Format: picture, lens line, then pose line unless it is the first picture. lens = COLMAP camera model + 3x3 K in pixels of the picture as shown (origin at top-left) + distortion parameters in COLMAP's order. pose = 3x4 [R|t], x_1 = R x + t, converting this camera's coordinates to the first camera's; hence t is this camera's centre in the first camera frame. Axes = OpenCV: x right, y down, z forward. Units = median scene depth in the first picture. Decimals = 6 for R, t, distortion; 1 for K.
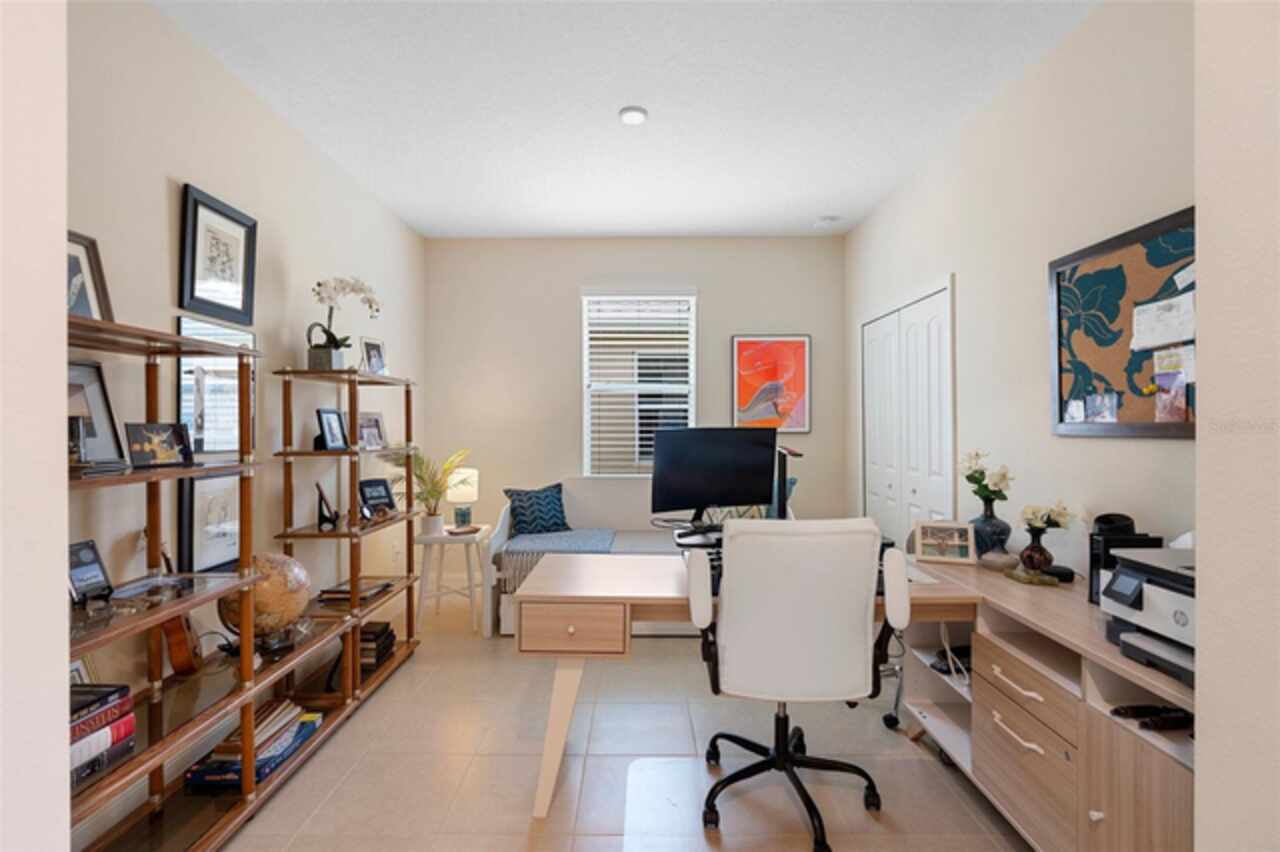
lens RADIAL K [[574.2, 0, 640.0], [0, 574.2, 426.0], [0, 0, 1]] dist [0.000216, 0.000006]
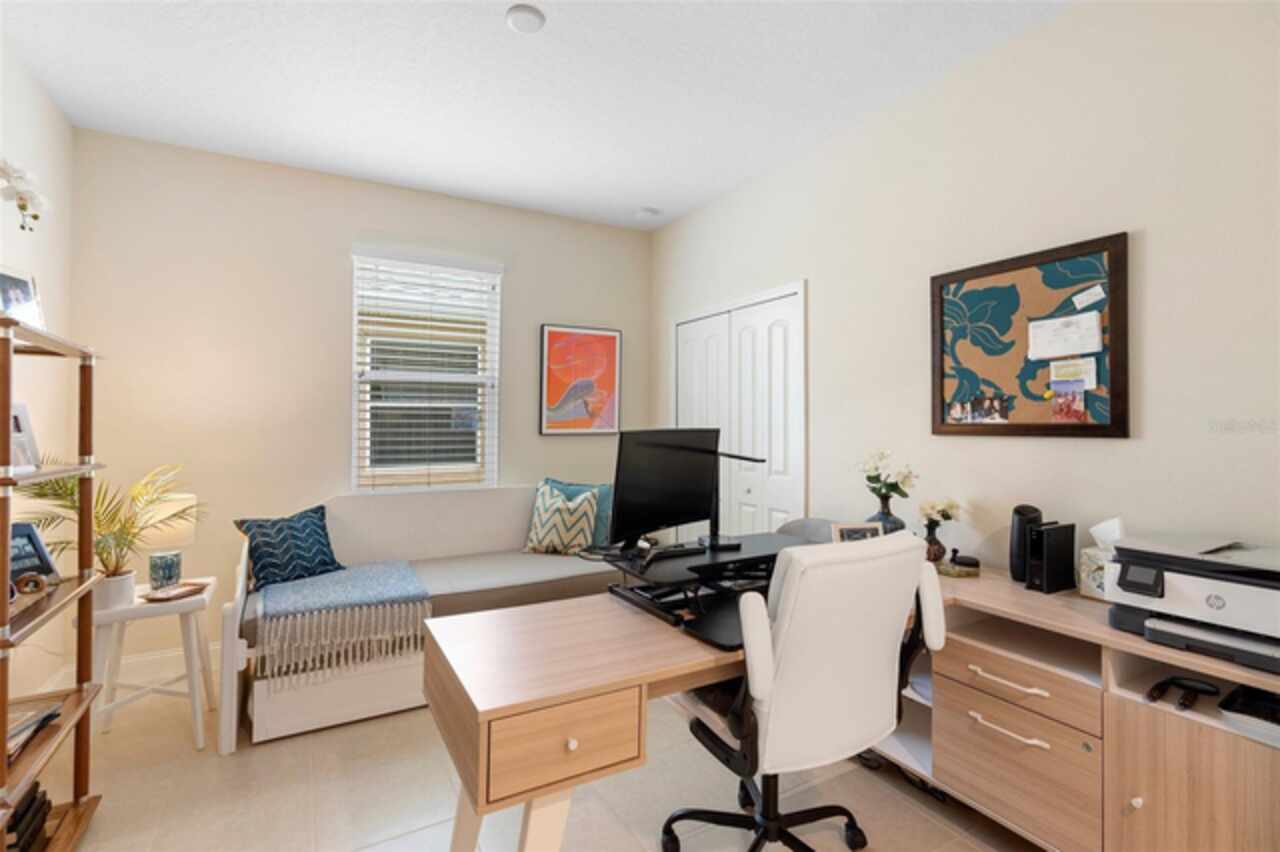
lens RADIAL K [[577.0, 0, 636.2], [0, 577.0, 416.9], [0, 0, 1]] dist [-0.001617, 0.000333]
pose [[0.867618, 0.006766, 0.497186, -0.321551], [0.001180, 0.999877, -0.015665, -0.001588], [-0.497230, 0.014177, 0.867503, 0.335413]]
